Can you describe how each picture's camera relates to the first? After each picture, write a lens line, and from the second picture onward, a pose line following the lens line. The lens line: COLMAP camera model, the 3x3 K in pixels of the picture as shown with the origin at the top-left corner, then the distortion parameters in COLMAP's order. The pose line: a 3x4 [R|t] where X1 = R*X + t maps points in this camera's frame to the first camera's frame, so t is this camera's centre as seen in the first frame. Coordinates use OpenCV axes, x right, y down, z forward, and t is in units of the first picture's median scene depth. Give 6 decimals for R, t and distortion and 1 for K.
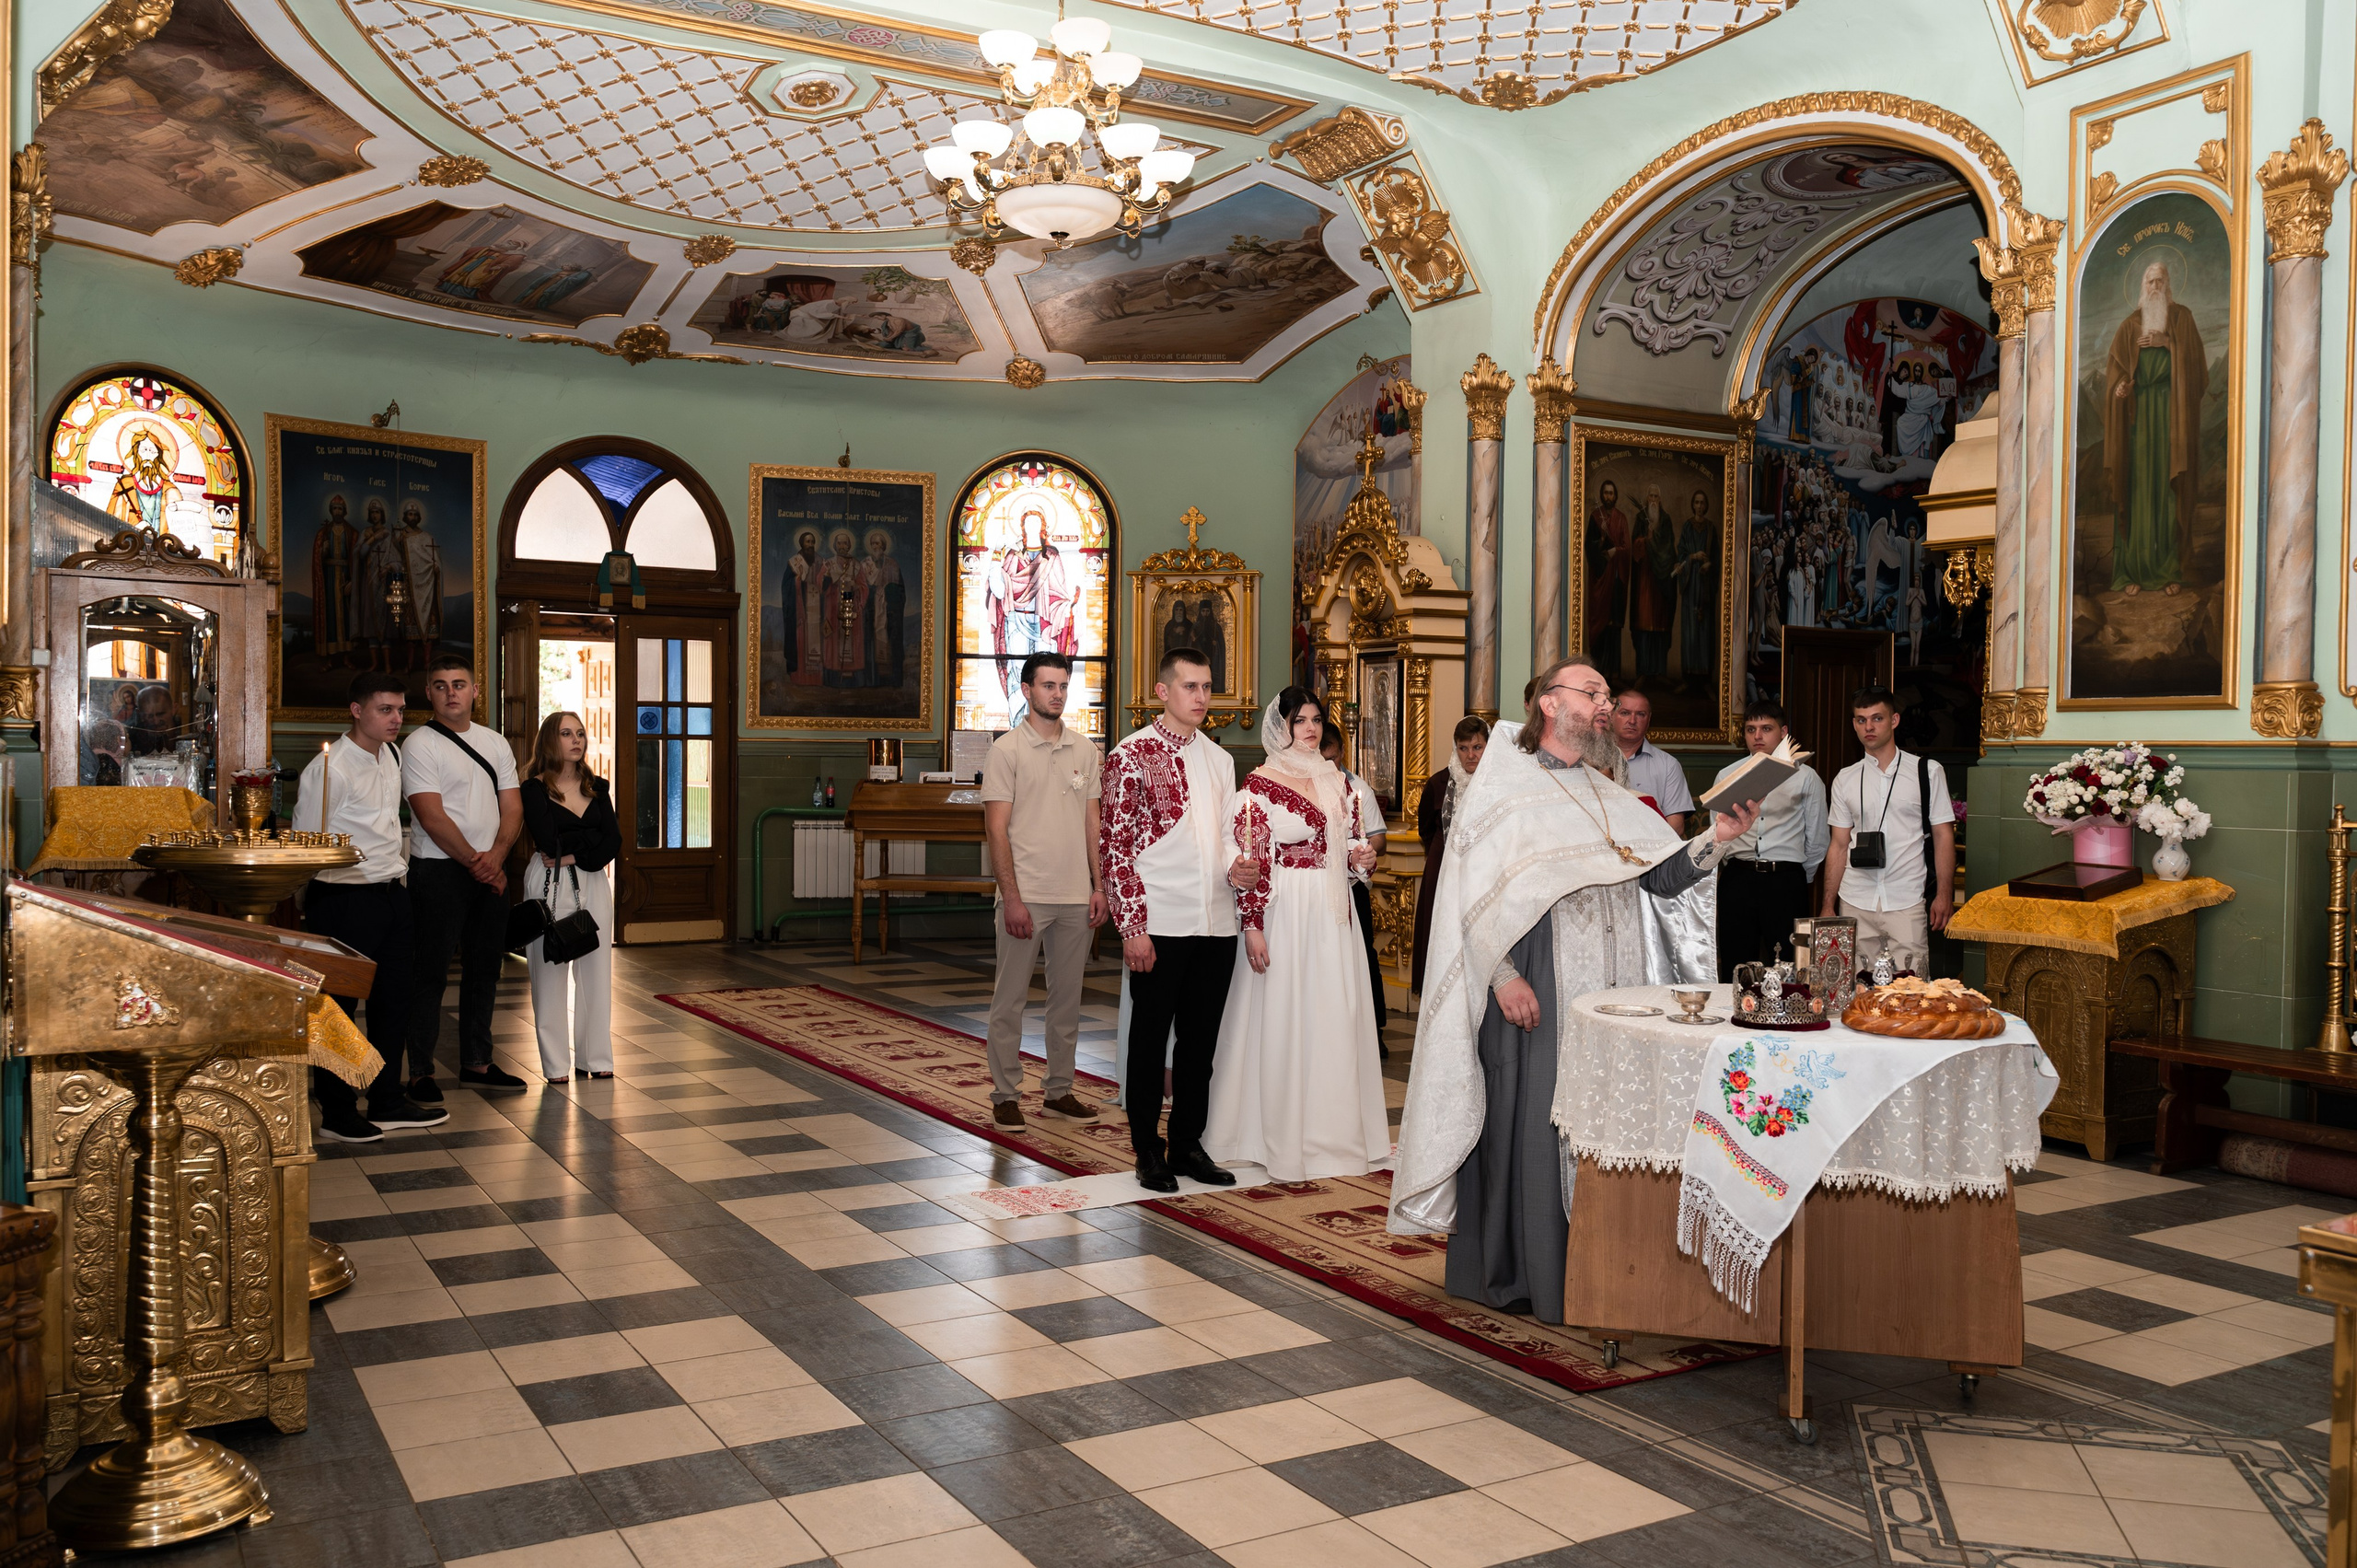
lens RADIAL K [[1907.3, 0, 1188.3], [0, 1907.3, 798.5], [0, 0, 1]] dist [0.000448, -0.001969]
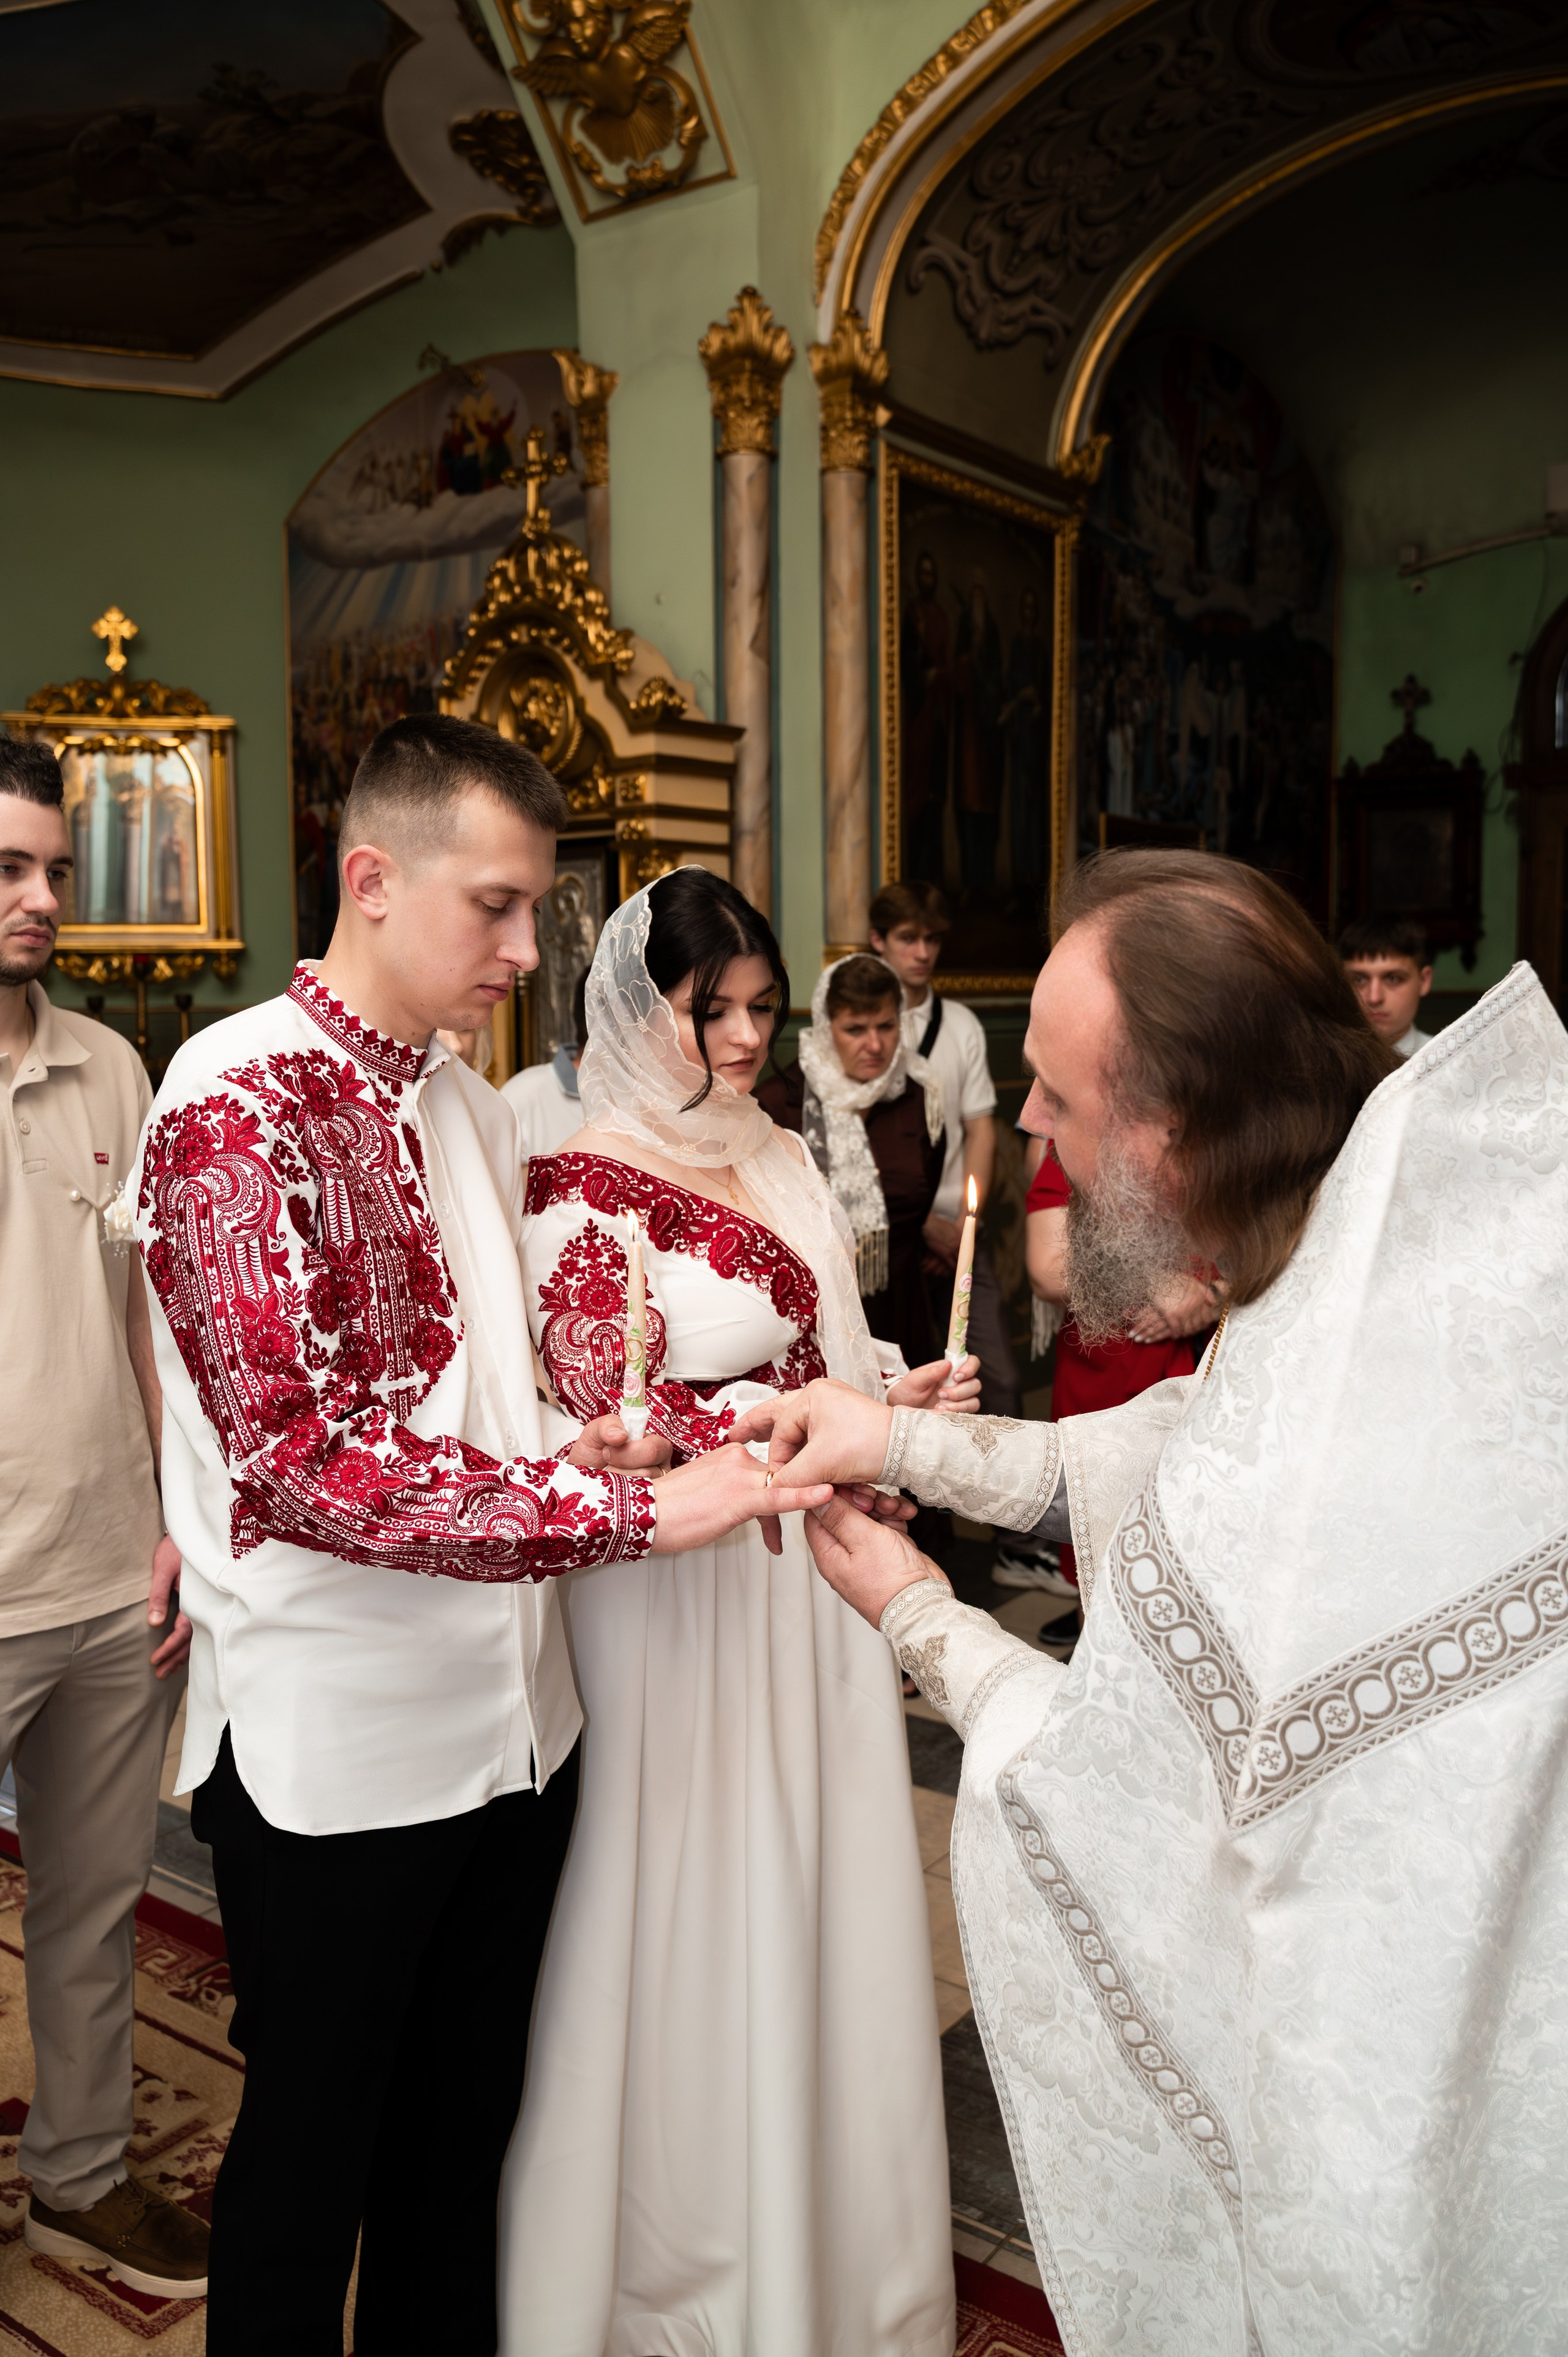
lens RADIAL K [[1907.2, 0, 781.4], [0, 1907.2, 1169.4], [0, 0, 1]] dist [0.000448, -0.001969]
pose [[0.919205, -0.053880, 0.390076, -0.061731], [0.027222, 0.996920, 0.073555, -0.020717], [-0.392837, -0.056993, 0.917840, 0.465068]]
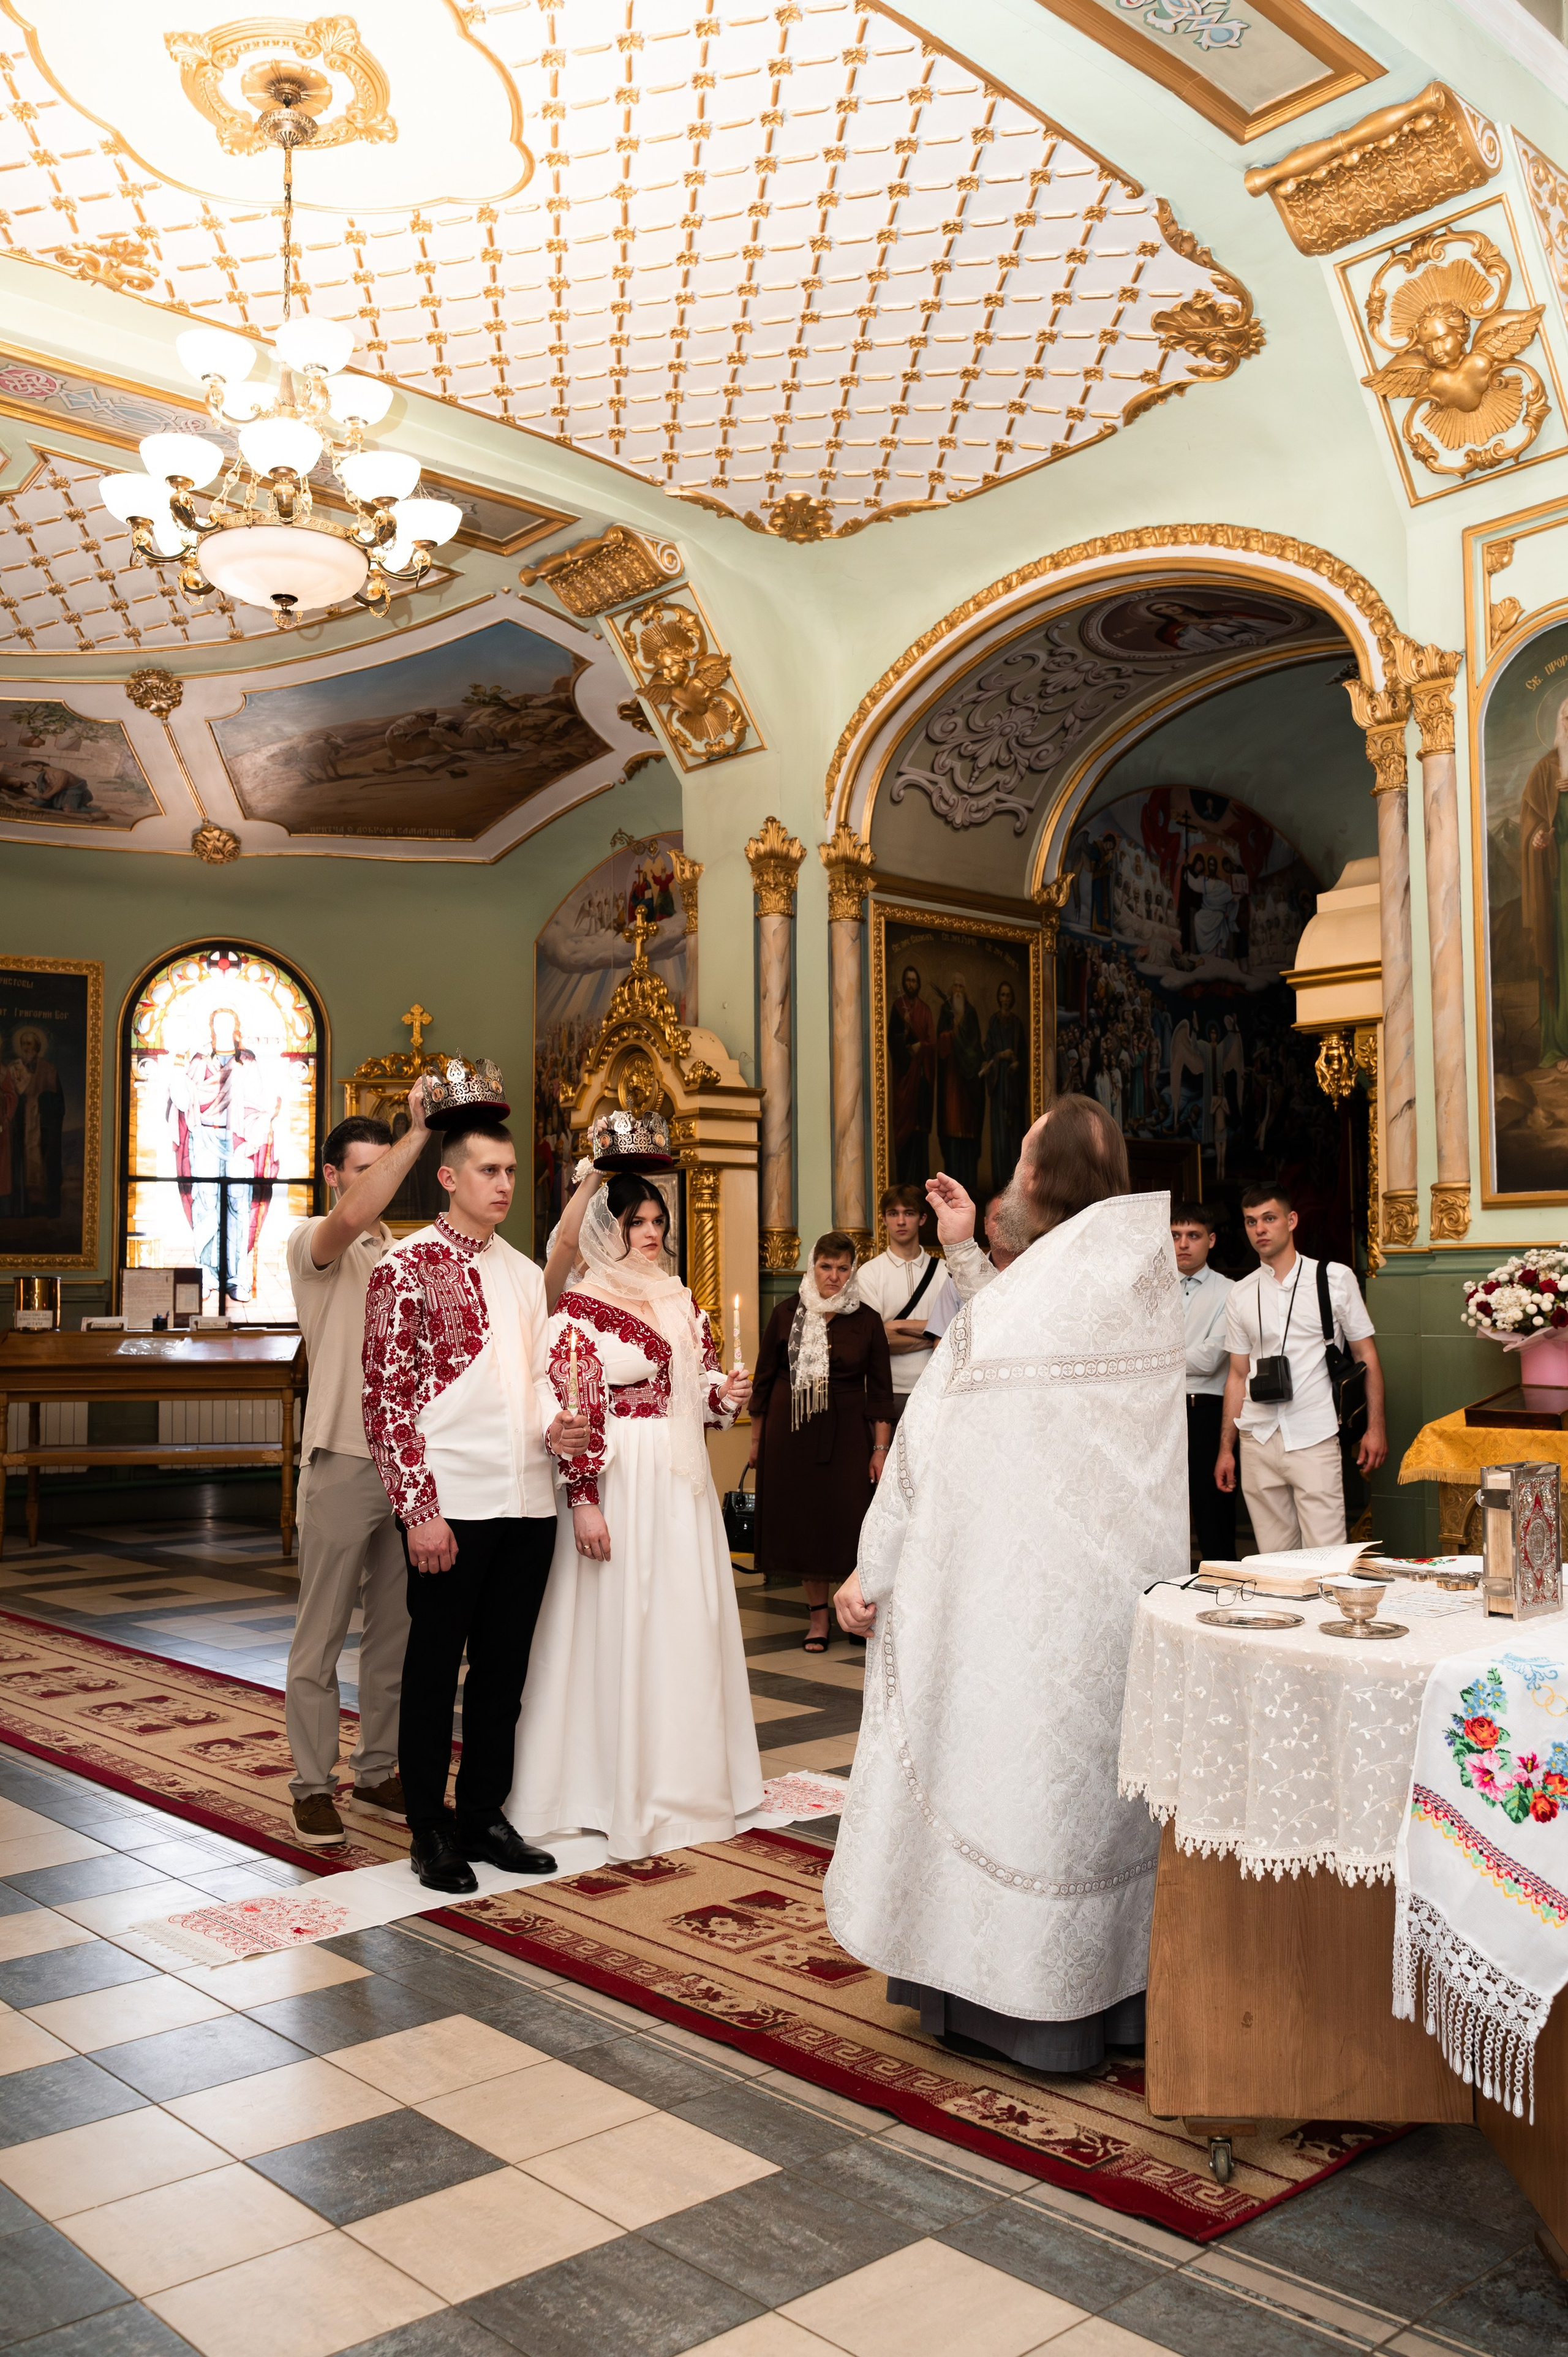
lens RADIAL K [[1953.2, 0, 787.8], [0, 1953.2, 1177.9], [0, 0, 1]] dist [0.001350, -0.005088]
pose [[0.978031, -0.005118, 0.208398, -0.023279], [0.023335, 0.996103, -0.085049, 0.005569], [-0.207150, 0.088043, 0.974339, 0.143103]]
